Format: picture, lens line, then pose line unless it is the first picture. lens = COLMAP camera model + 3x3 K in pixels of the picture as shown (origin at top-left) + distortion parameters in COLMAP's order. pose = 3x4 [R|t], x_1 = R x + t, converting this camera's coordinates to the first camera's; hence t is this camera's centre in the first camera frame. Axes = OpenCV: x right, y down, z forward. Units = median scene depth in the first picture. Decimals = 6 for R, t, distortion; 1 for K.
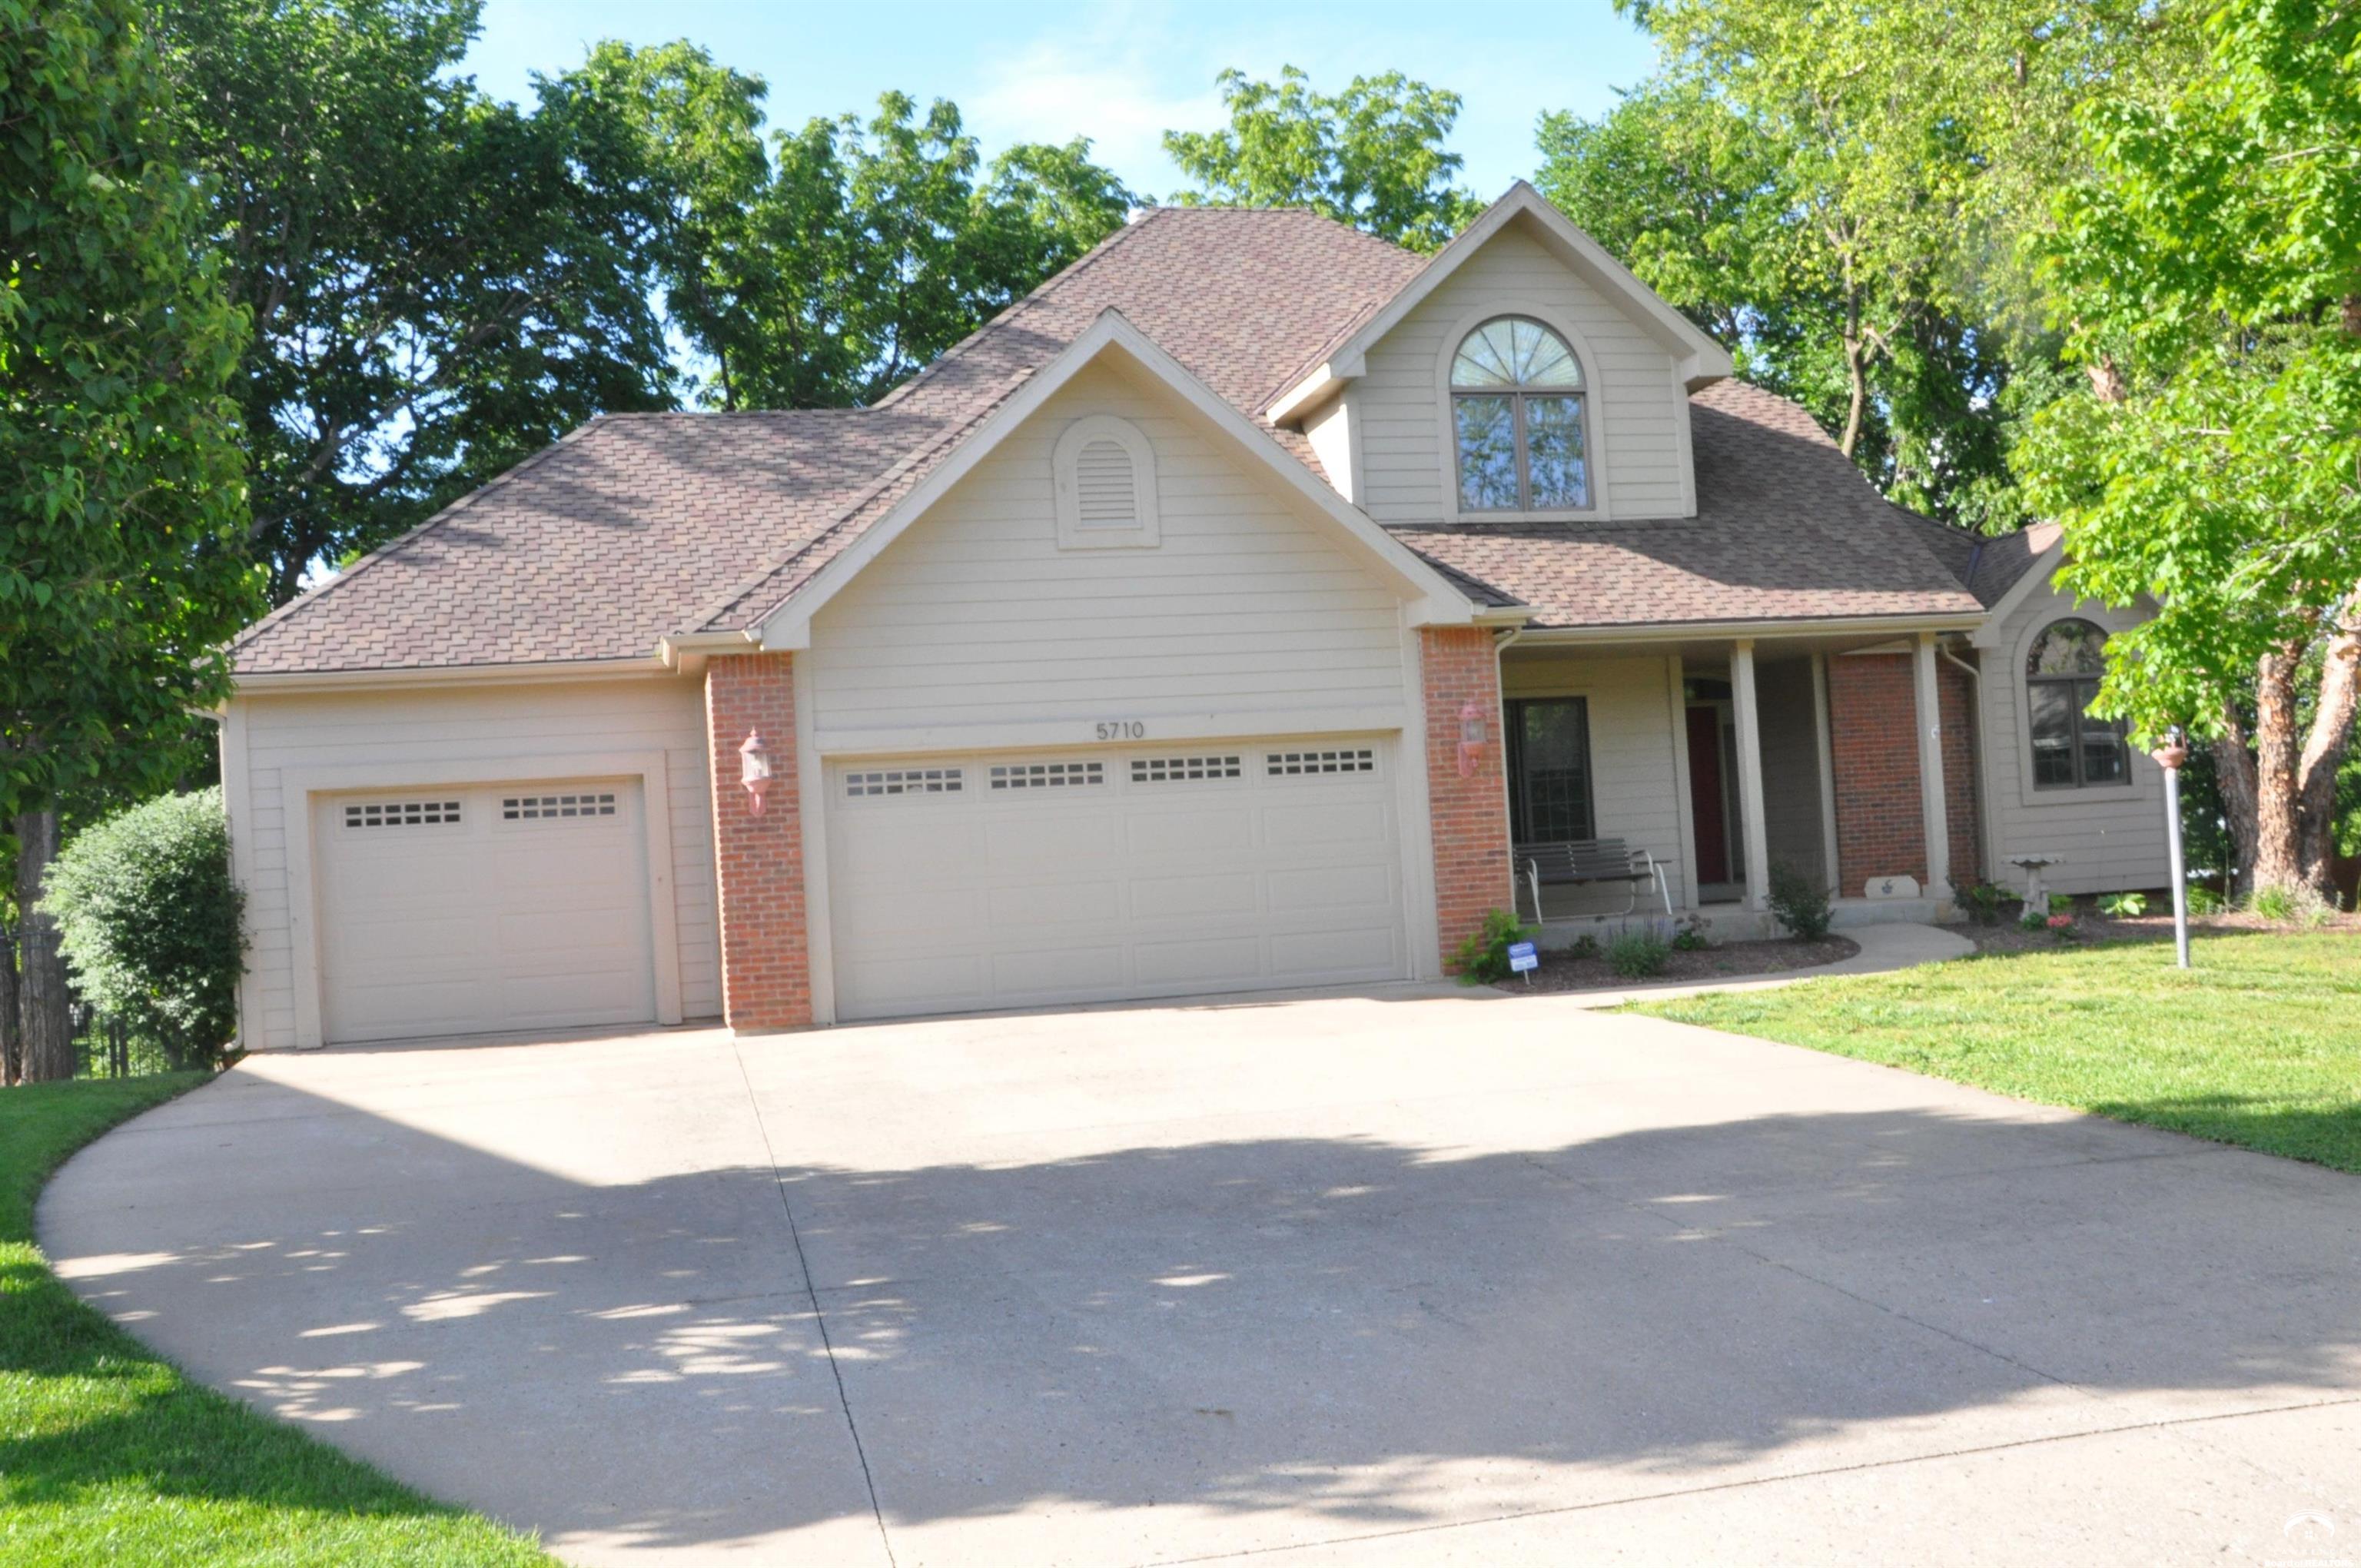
lens RADIAL K [[2224.5, 0, 1160.6], [0, 2224.5, 778.1], [0, 0, 1]] dist [-0.120488, 0.245961]
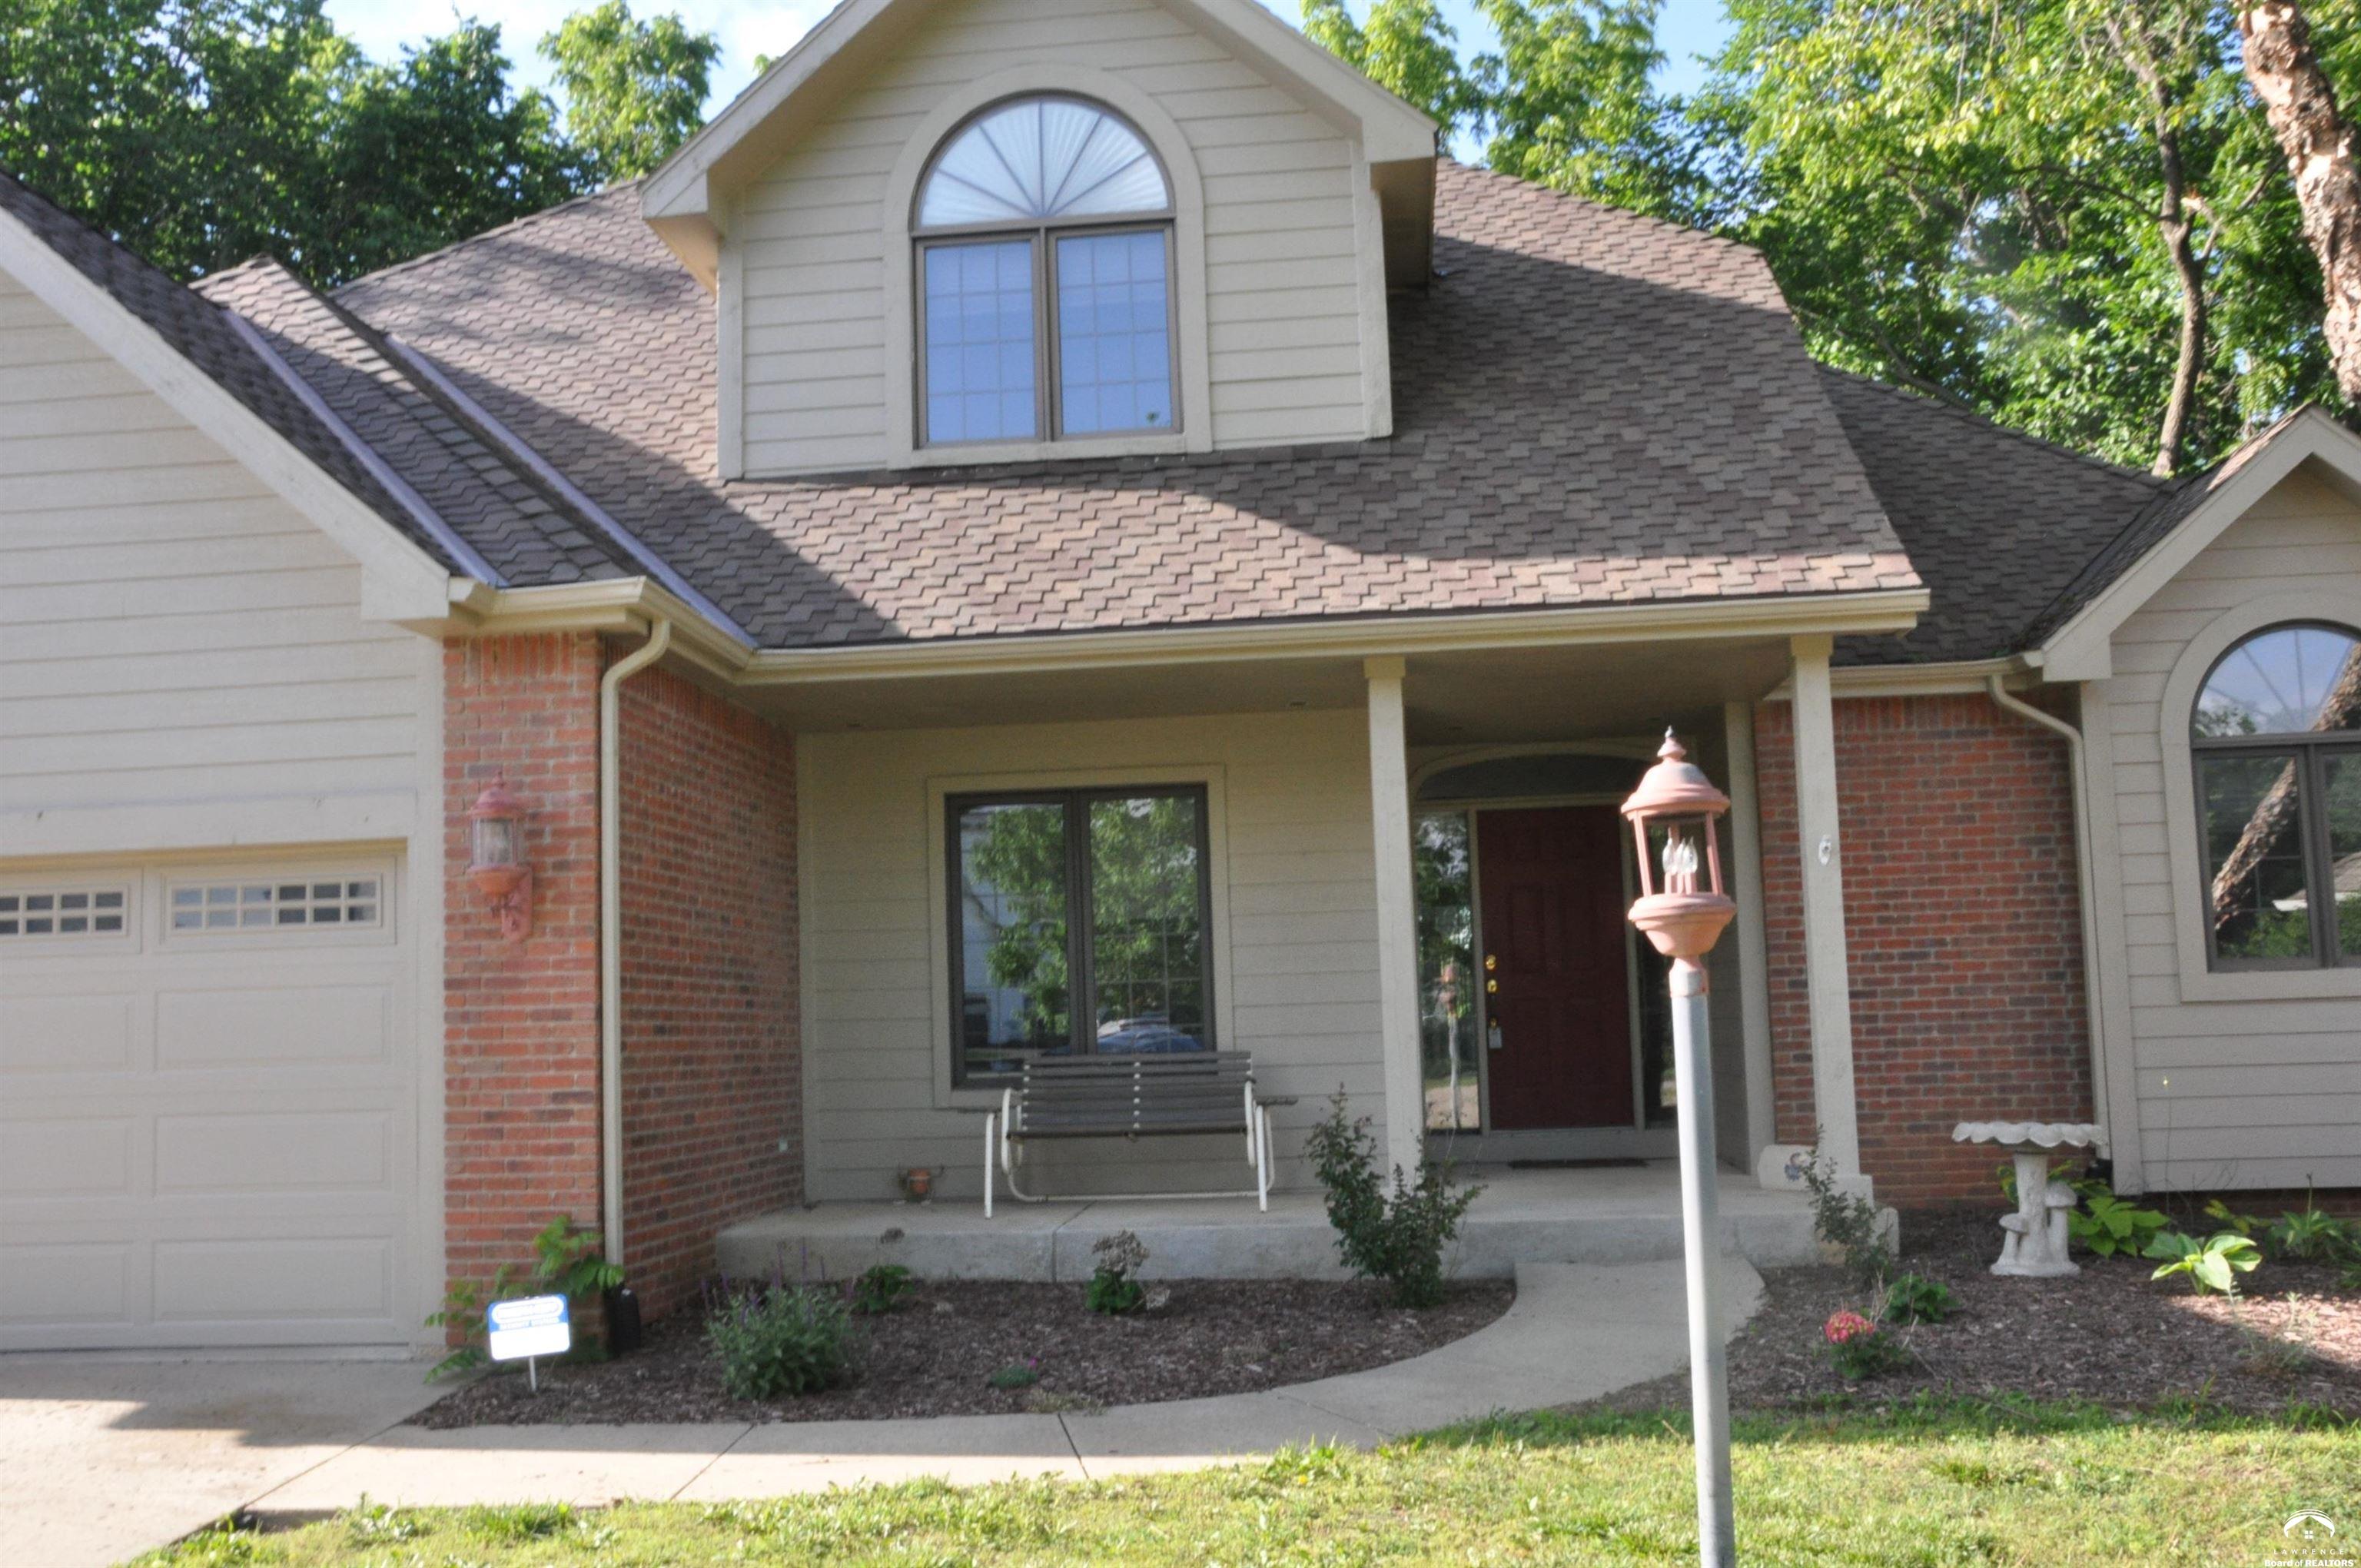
lens RADIAL K [[2157.5, 0, 1170.5], [0, 2157.5, 812.1], [0, 0, 1]] dist [-0.121798, 0.217027]
pose [[0.943015, -0.002753, -0.332738, 0.440339], [-0.010491, 0.999223, -0.038000, -0.012077], [0.332584, 0.039326, 0.942253, 0.619399]]
